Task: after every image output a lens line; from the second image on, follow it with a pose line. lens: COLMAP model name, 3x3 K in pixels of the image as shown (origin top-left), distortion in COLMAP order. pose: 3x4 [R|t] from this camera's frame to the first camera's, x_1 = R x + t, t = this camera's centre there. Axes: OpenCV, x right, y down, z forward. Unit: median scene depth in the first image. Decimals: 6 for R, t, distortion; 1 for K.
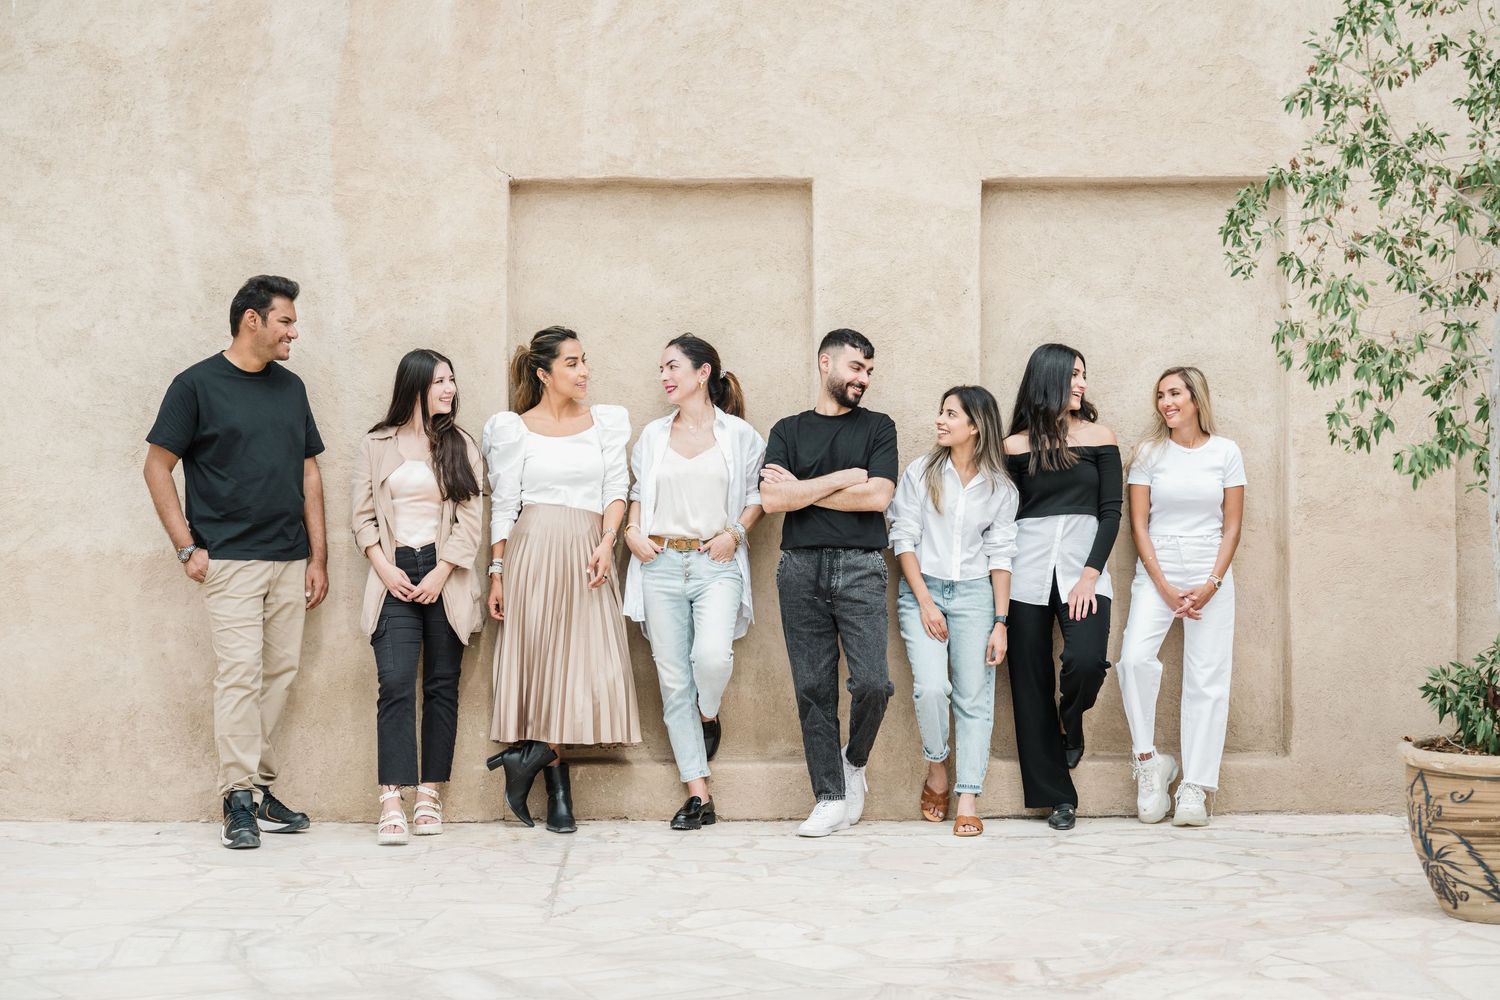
lens RADIAL K [[2962.2, 0, 750.0], [0, 2962.2, 500.0], [0, 0, 1]] dist [-0.018773, 0.073090]
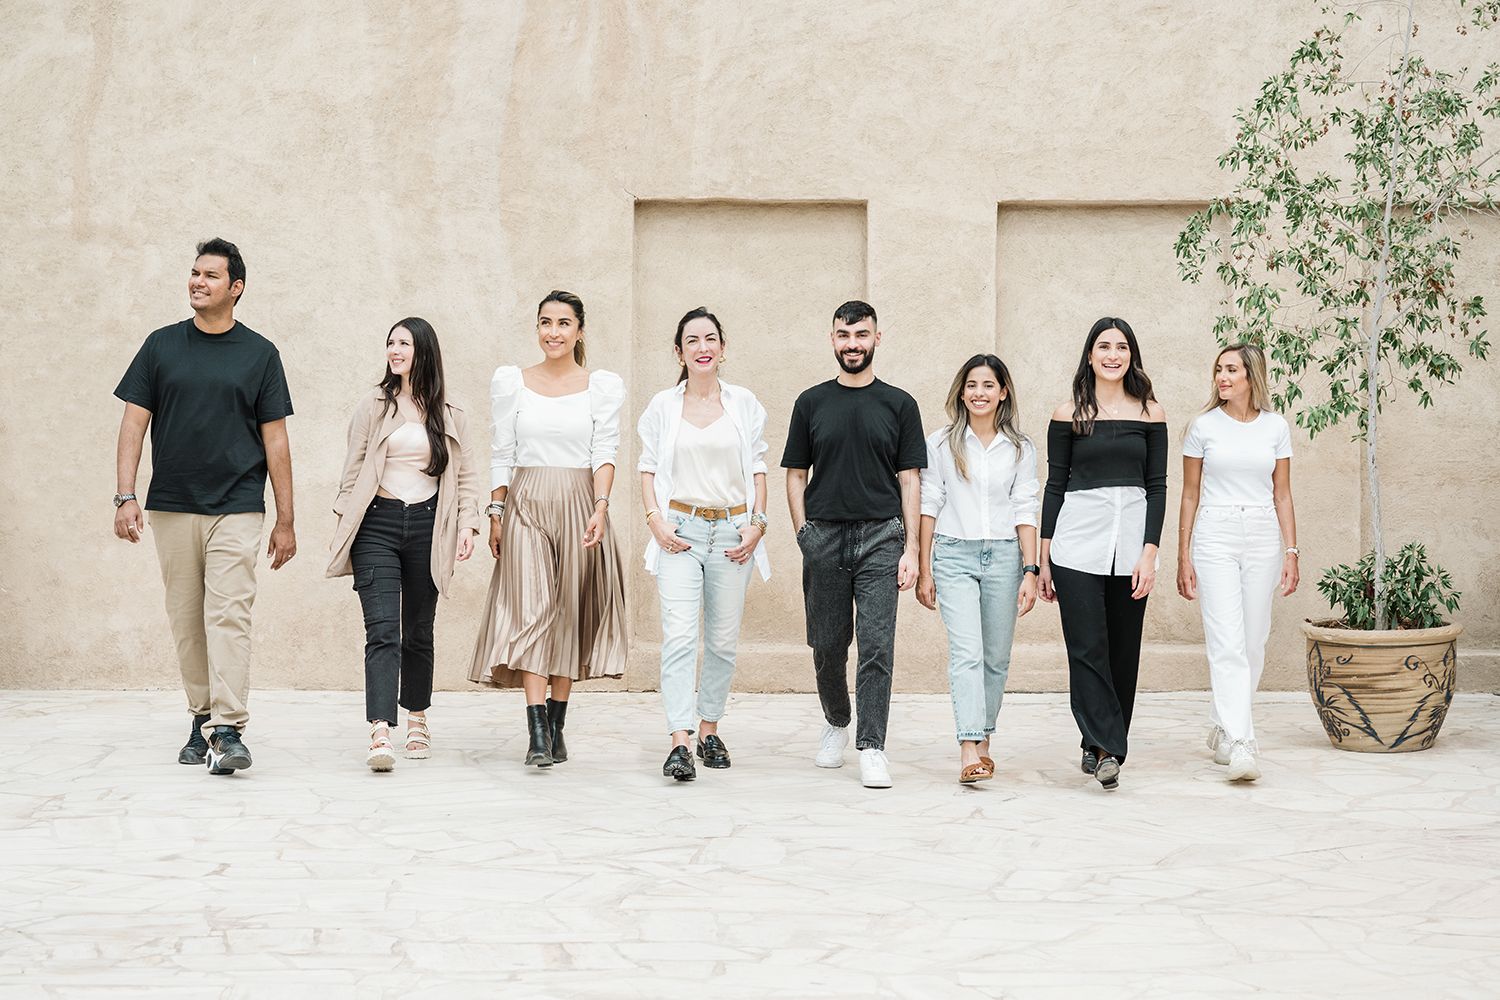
lens RADIAL K [[3046.0, 0, 751.1], [0, 3046.0, 449.9], [0, 0, 1]] dist [-0.030864, -0.038218]
pose [[0.999968, 0.006580, 0.004447, -0.039000], [-0.006552, 0.999958, -0.006368, 0.010953], [-0.004489, 0.006339, 0.999970, -0.370716]]
